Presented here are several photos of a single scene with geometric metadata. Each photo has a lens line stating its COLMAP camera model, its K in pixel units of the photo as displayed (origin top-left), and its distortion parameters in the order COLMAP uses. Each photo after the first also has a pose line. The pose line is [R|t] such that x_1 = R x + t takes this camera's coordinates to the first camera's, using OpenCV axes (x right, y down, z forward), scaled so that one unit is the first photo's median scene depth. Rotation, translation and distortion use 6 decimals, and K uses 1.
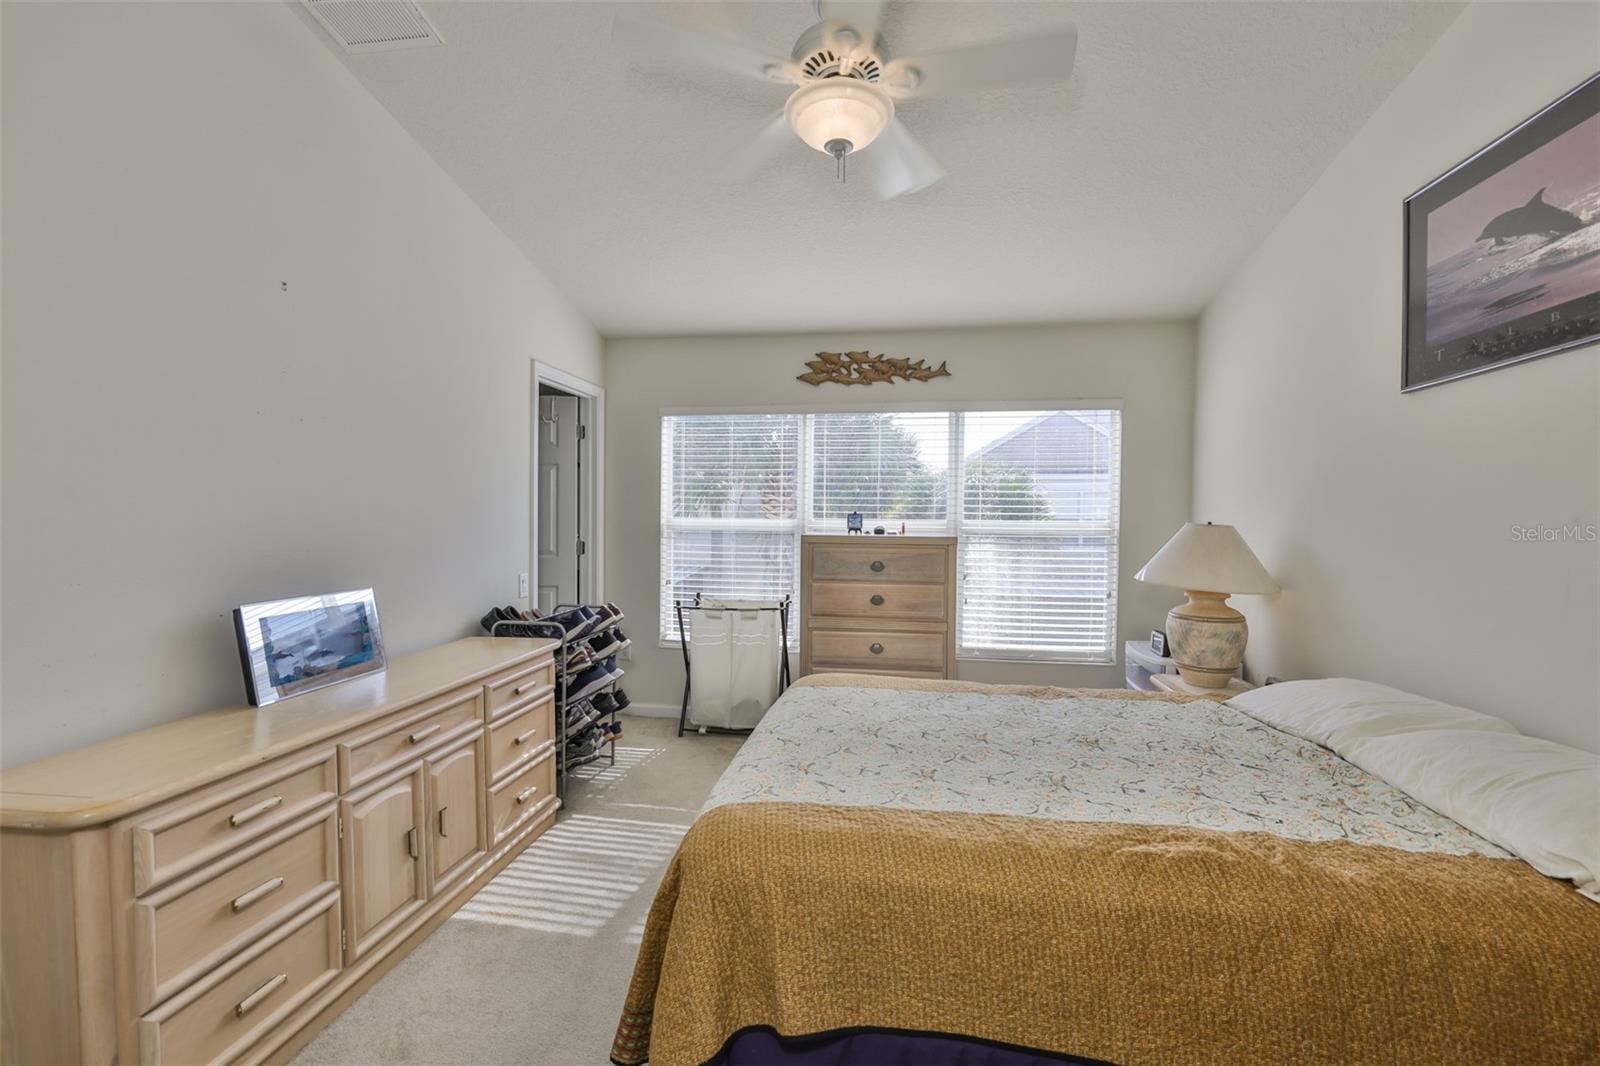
lens RADIAL K [[641.2, 0, 798.0], [0, 641.2, 536.7], [0, 0, 1]] dist [-0.000988, 0.000407]
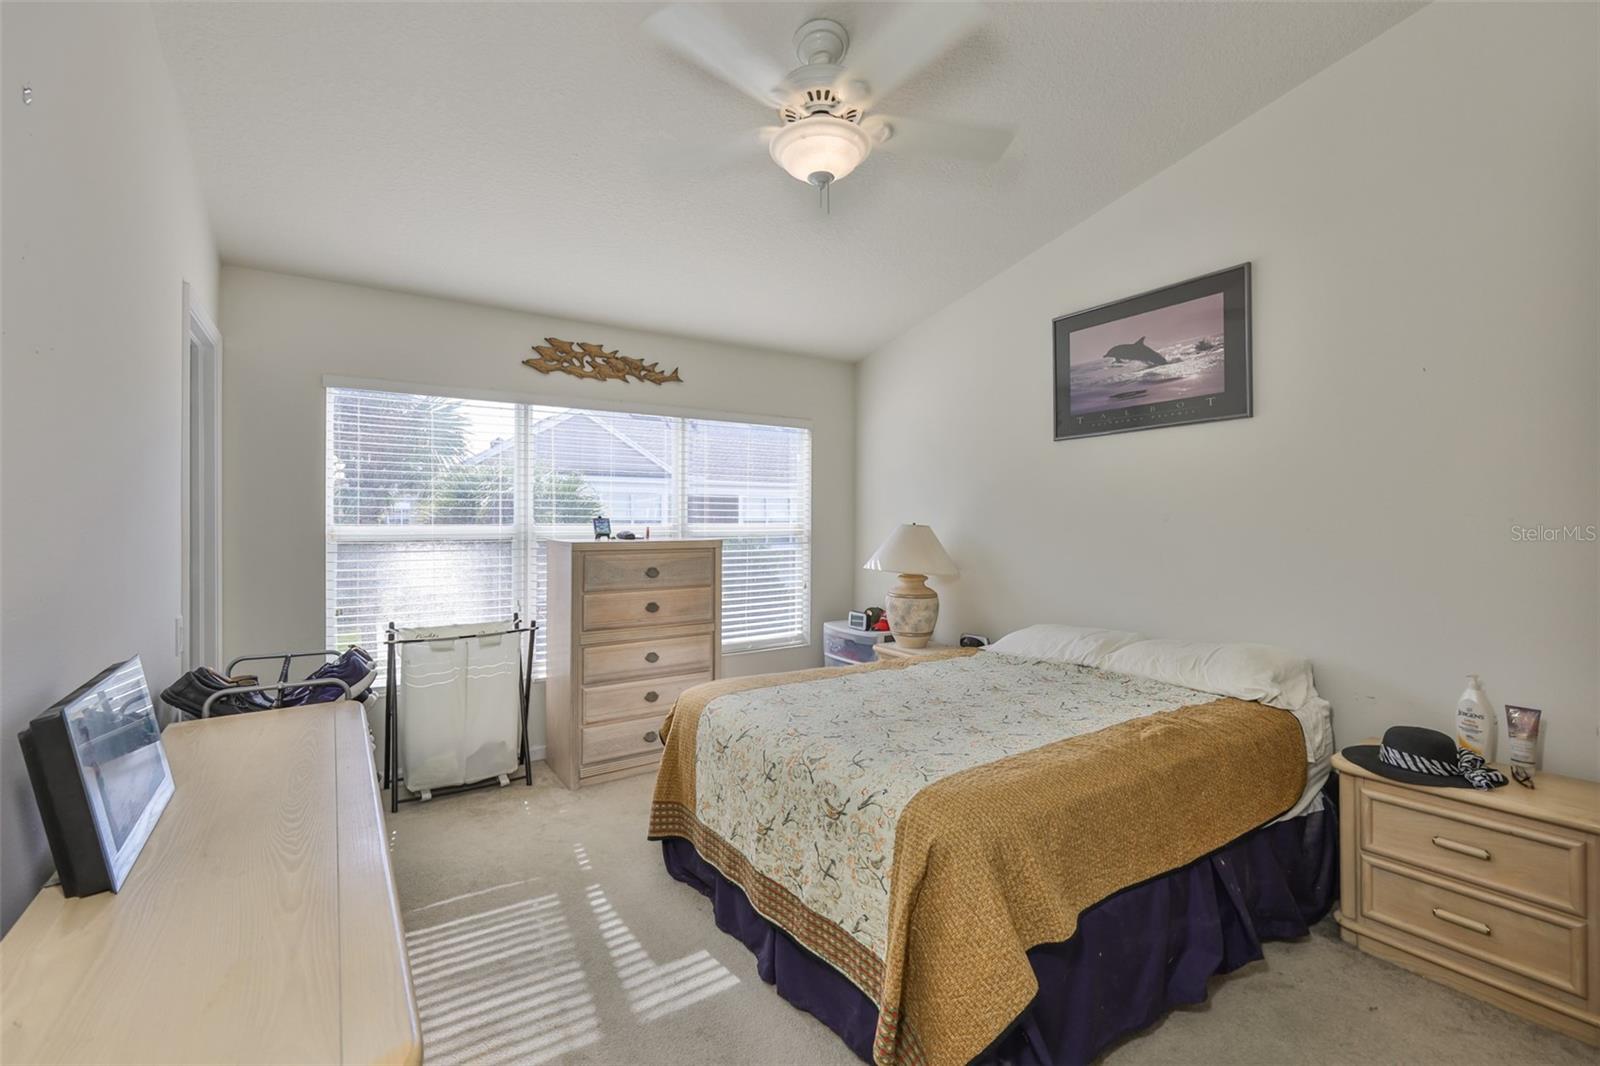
lens RADIAL K [[656.1, 0, 800.0], [0, 656.1, 533.0], [0, 0, 1]] dist [-0.003263, 0.000061]
pose [[0.763092, -0.020506, 0.645965, -0.335055], [0.026839, 0.999640, 0.000029, -0.007188], [-0.645733, 0.017315, 0.763367, 0.096149]]
